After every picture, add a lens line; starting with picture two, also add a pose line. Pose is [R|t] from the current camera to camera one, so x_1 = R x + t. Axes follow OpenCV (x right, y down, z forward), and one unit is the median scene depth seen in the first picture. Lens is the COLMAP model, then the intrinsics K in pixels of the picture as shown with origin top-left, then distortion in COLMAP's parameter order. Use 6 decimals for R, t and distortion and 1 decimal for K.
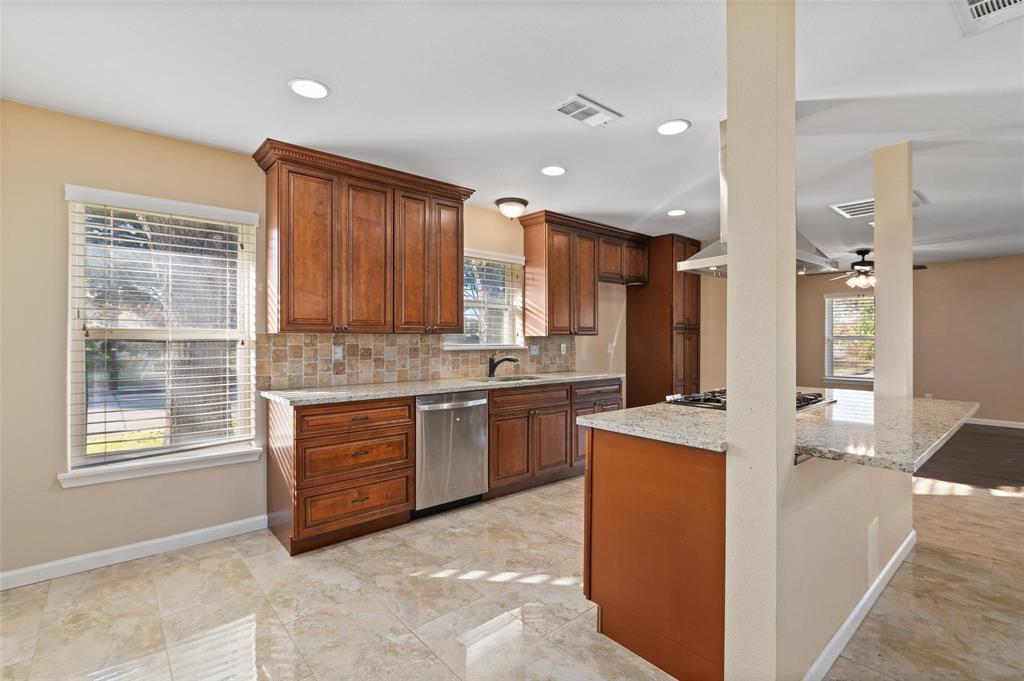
lens RADIAL K [[474.9, 0, 507.0], [0, 474.9, 336.3], [0, 0, 1]] dist [0.002012, 0.001384]
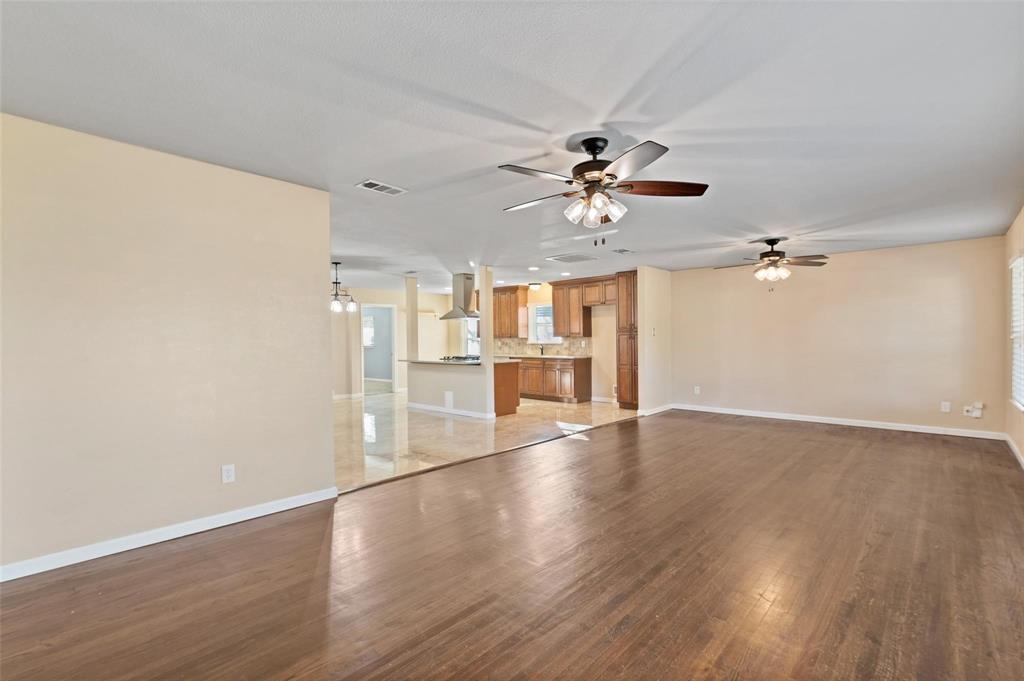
lens RADIAL K [[474.9, 0, 511.7], [0, 474.9, 341.3], [0, 0, 1]] dist [0.002012, 0.001384]
pose [[0.119632, -0.005951, -0.992801, 2.140767], [0.004741, 0.999974, -0.005423, 0.026606], [0.992807, -0.004058, 0.119657, 0.505048]]
